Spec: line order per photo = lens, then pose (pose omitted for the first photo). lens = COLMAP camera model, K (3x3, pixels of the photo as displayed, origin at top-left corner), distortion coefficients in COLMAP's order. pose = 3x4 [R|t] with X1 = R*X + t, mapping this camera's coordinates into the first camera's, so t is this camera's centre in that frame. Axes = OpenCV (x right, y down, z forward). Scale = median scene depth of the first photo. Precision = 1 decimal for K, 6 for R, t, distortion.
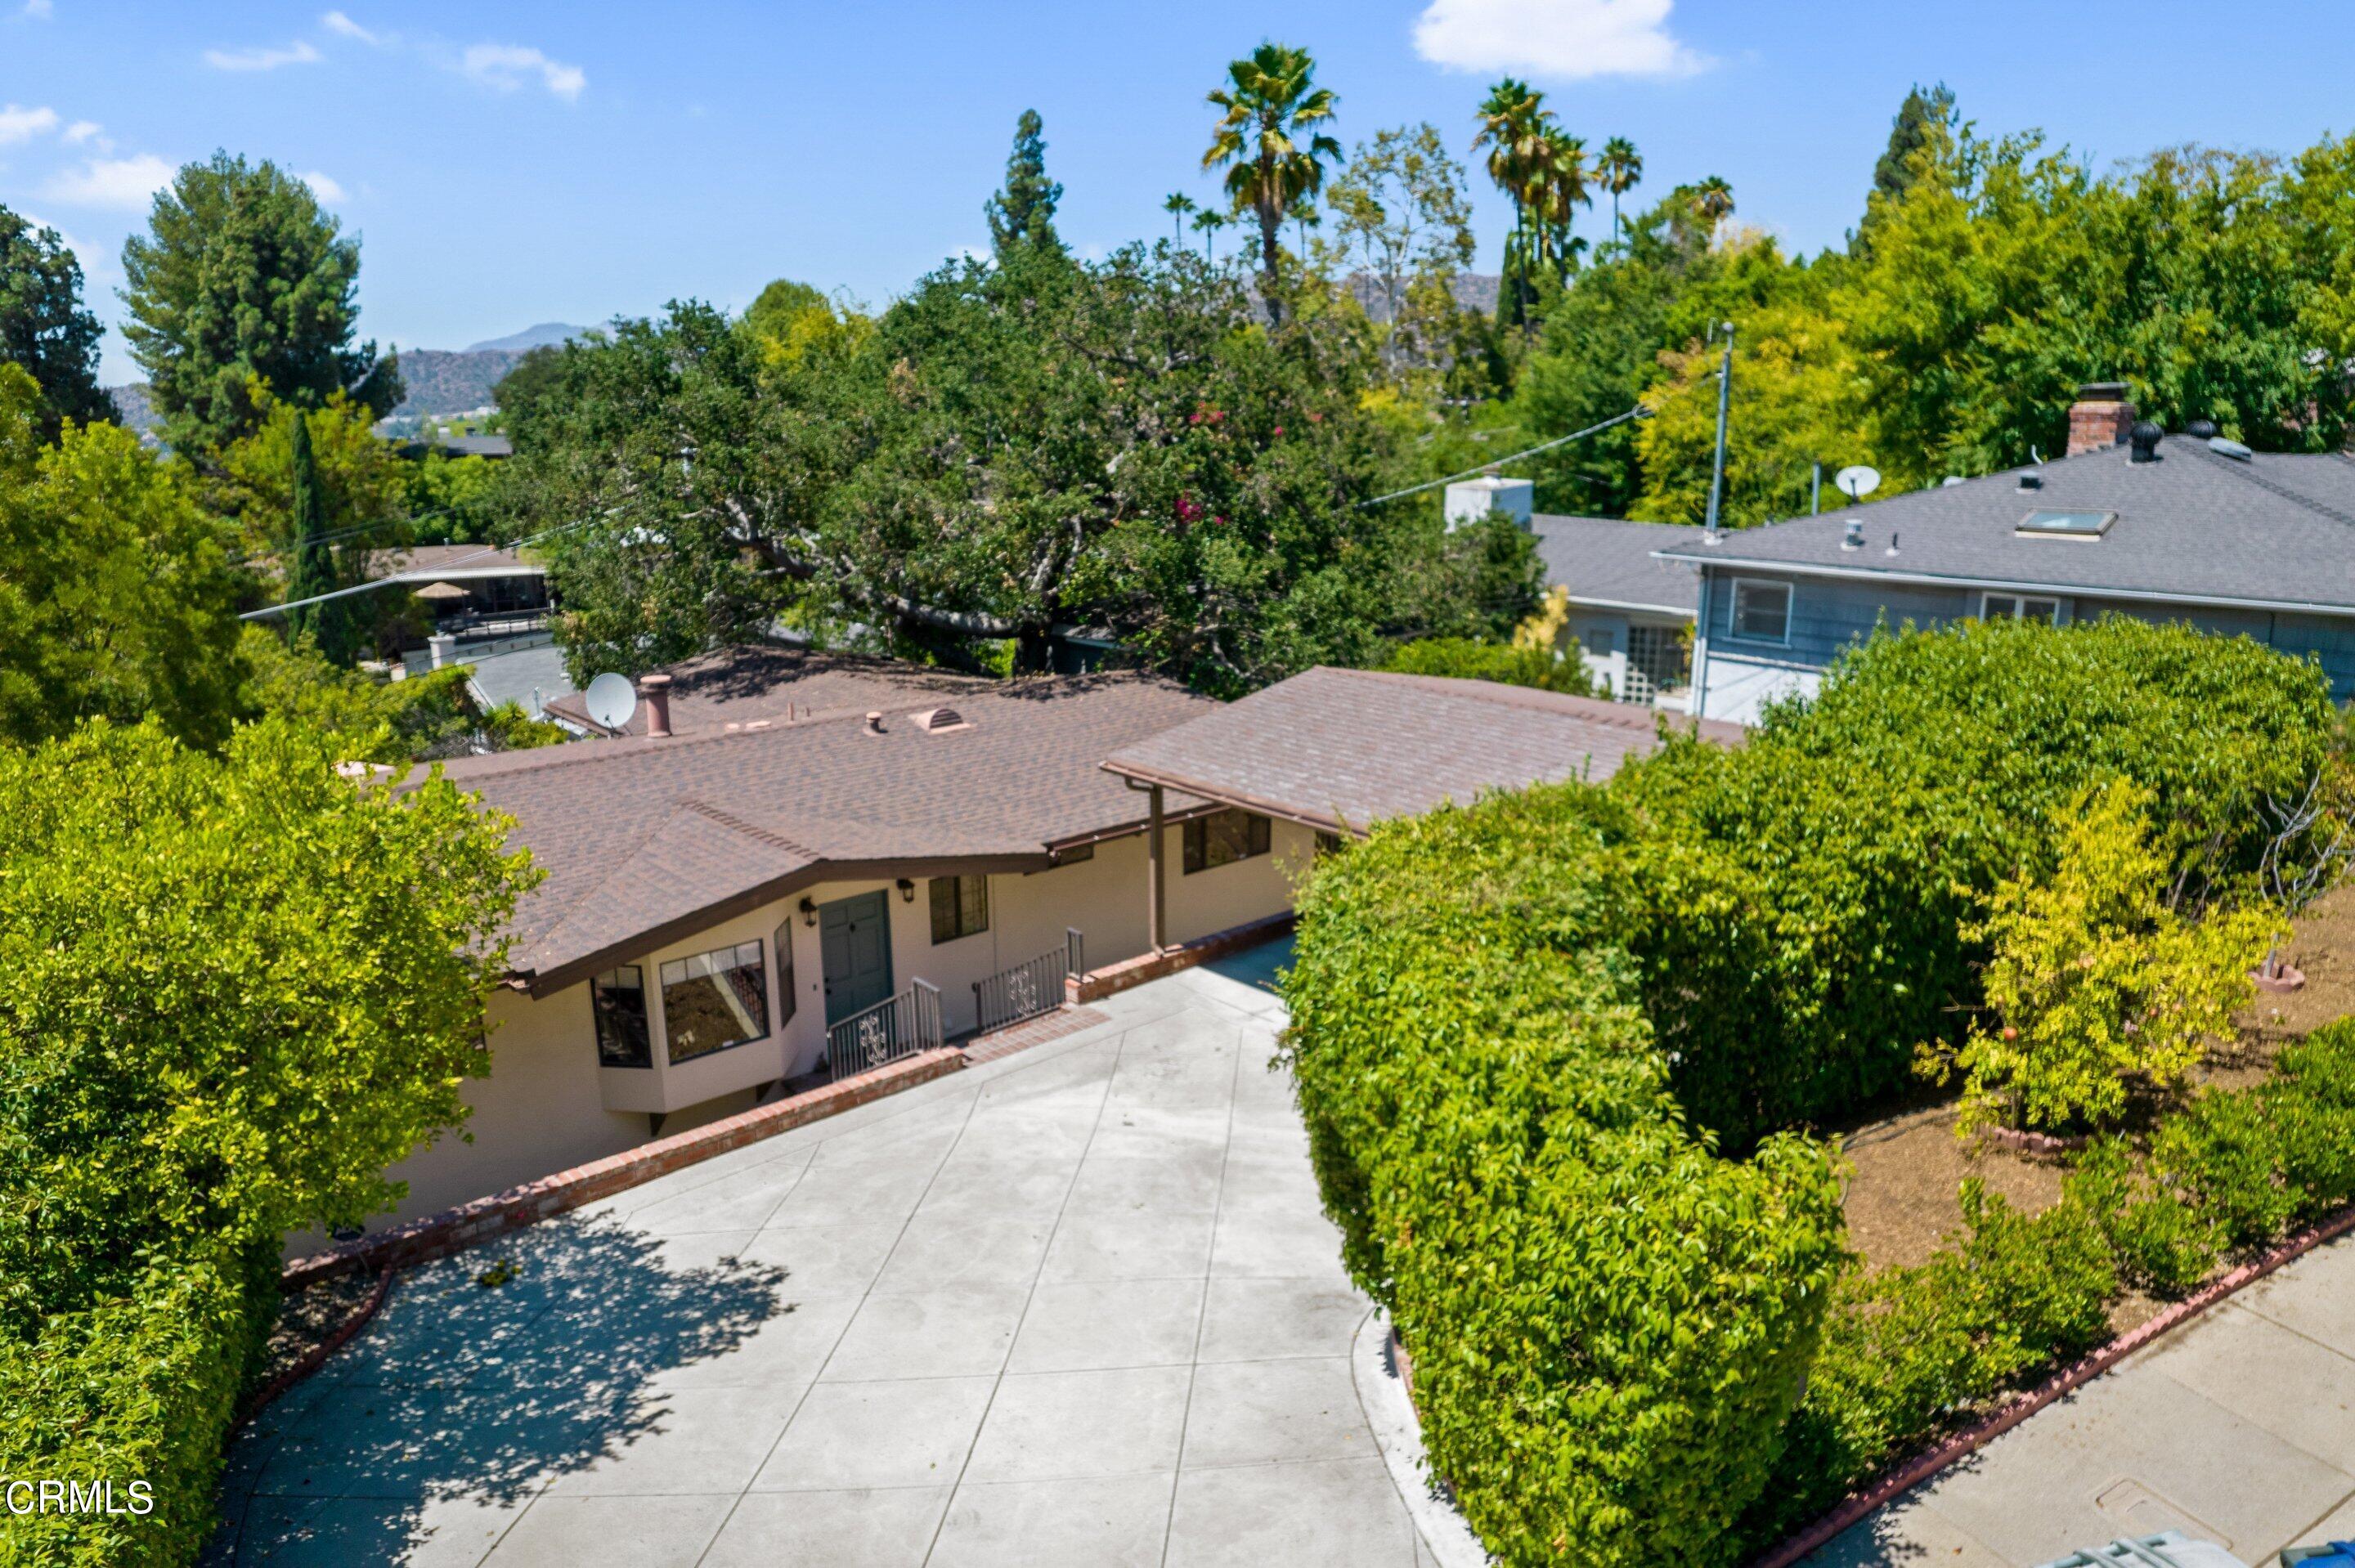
lens RADIAL K [[1472.7, 0, 1177.8], [0, 1472.7, 825.0], [0, 0, 1]] dist [-0.032726, 0.001709]
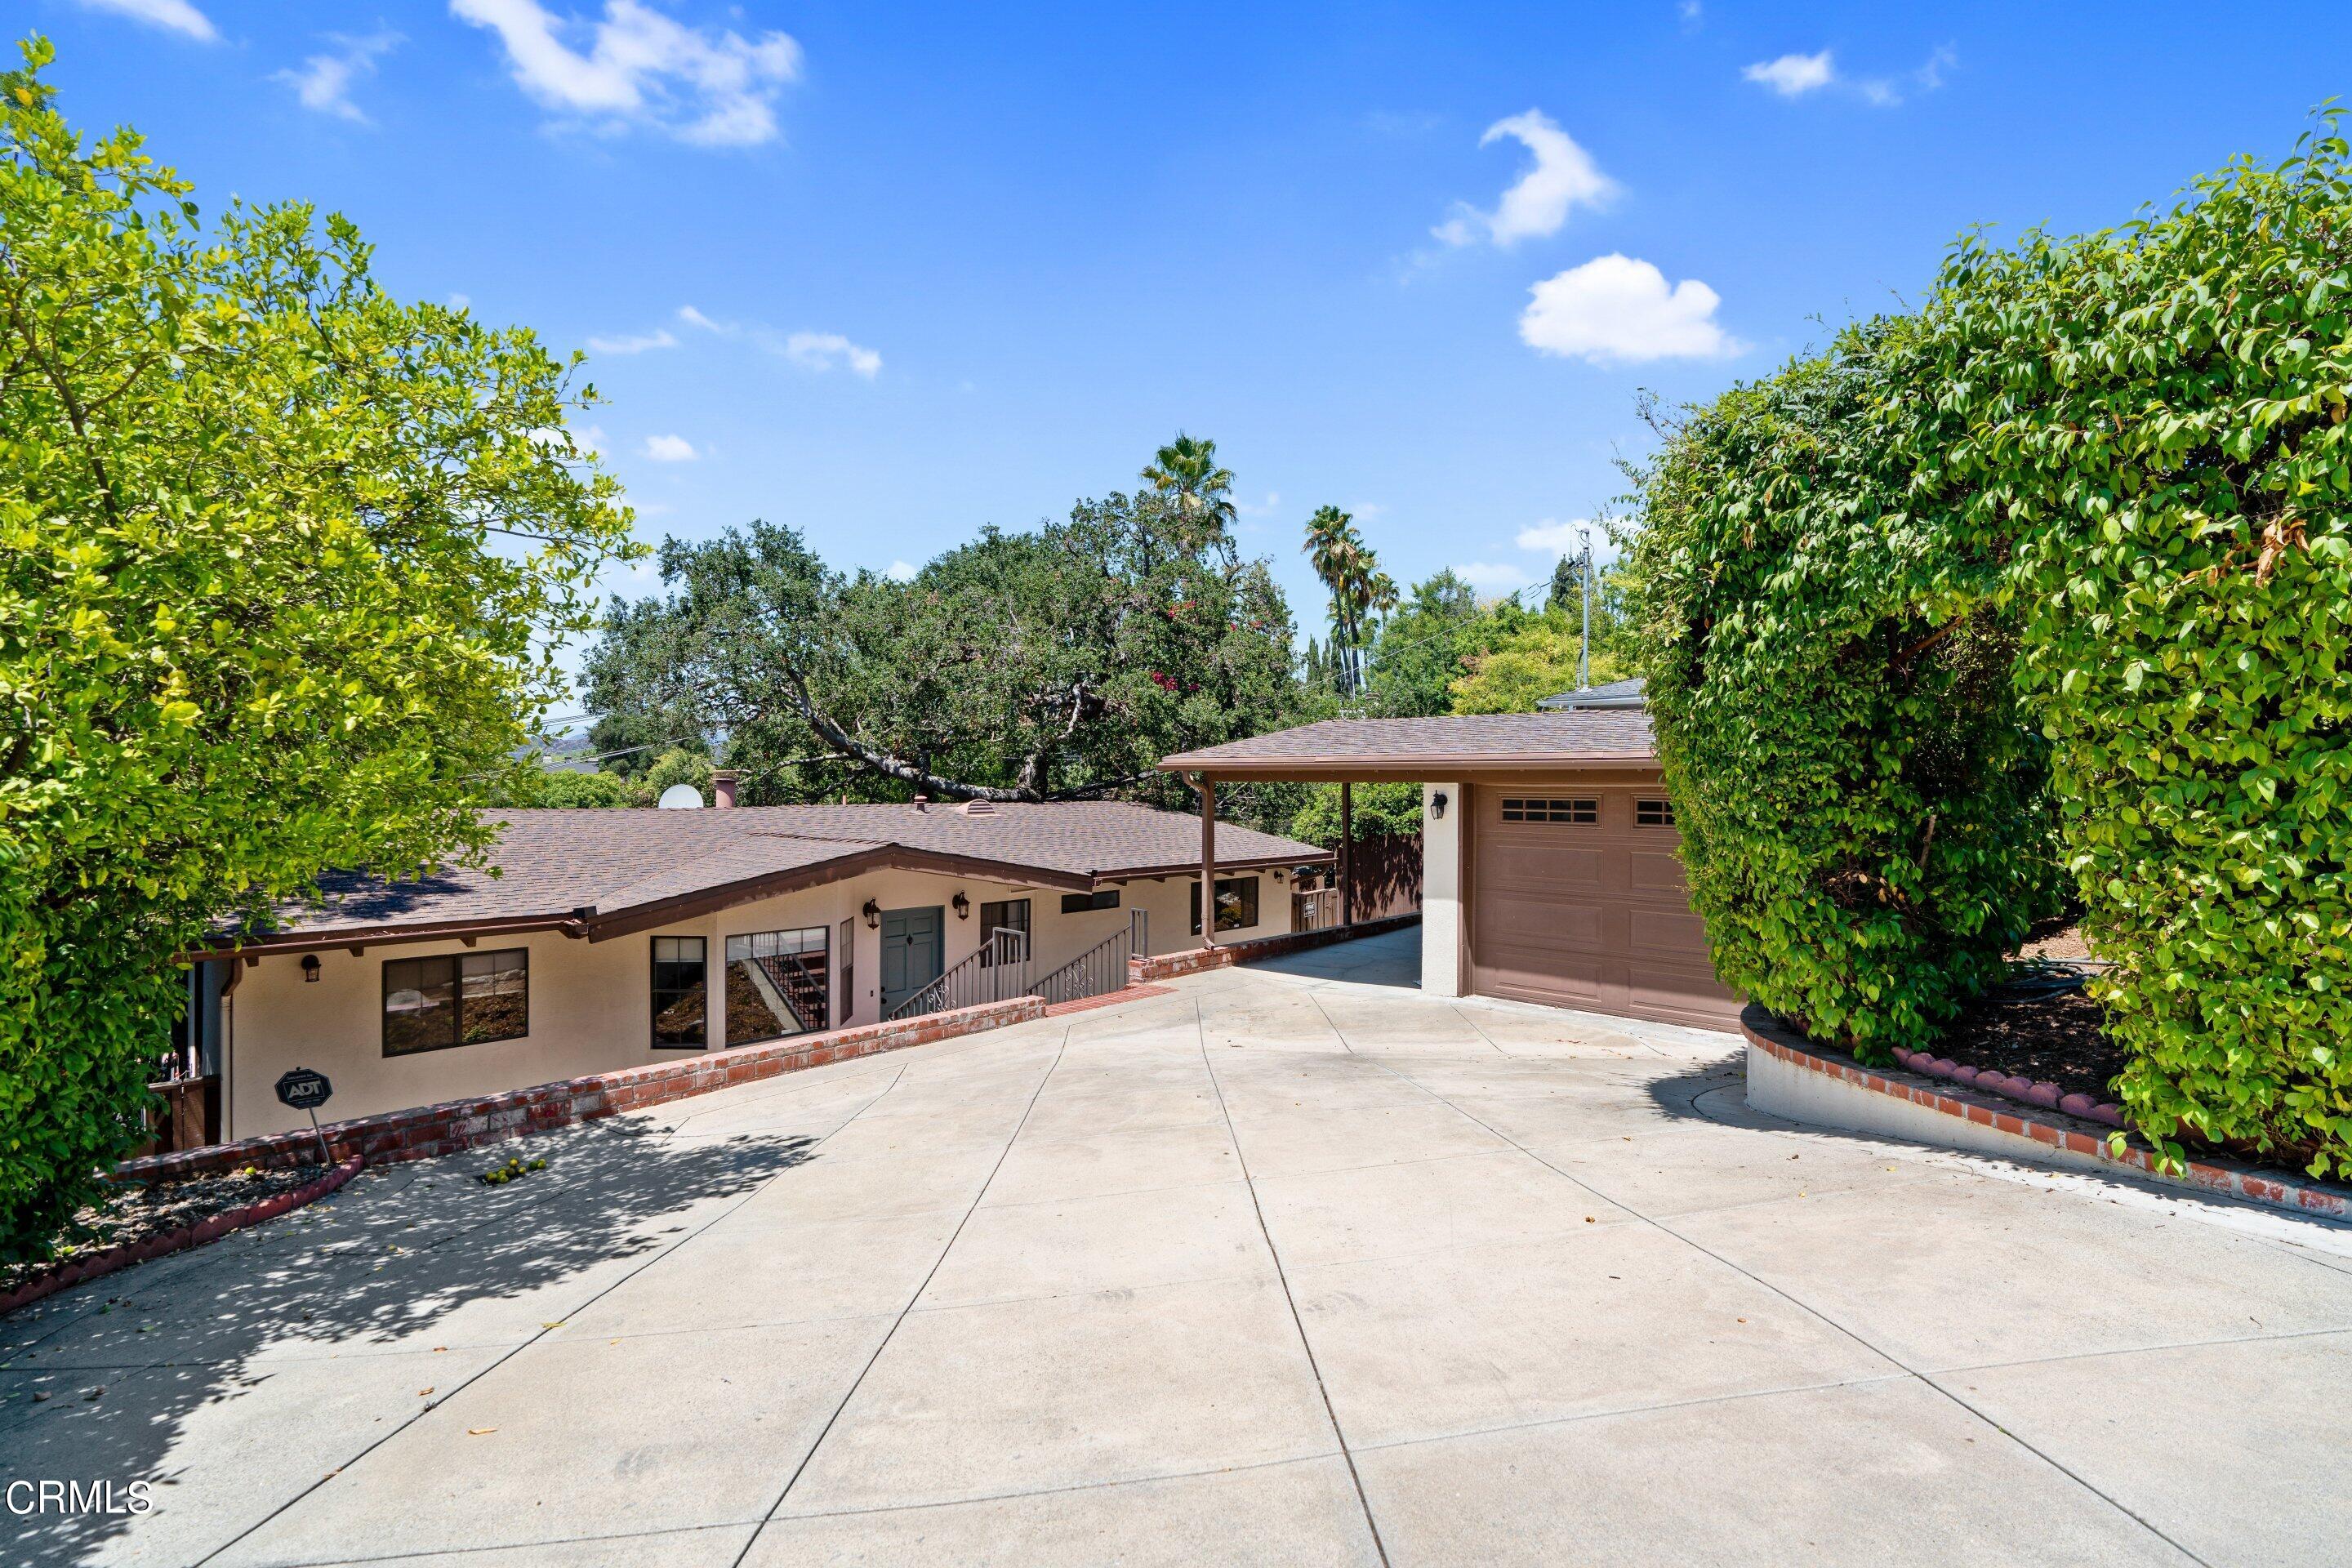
lens RADIAL K [[1048.5, 0, 1185.6], [0, 1048.5, 796.6], [0, 0, 1]] dist [-0.011734, 0.000110]
pose [[0.995418, 0.003411, 0.095559, -0.102573], [0.019480, 0.971173, -0.237580, 0.162450], [-0.093615, 0.238353, 0.966656, 0.244448]]
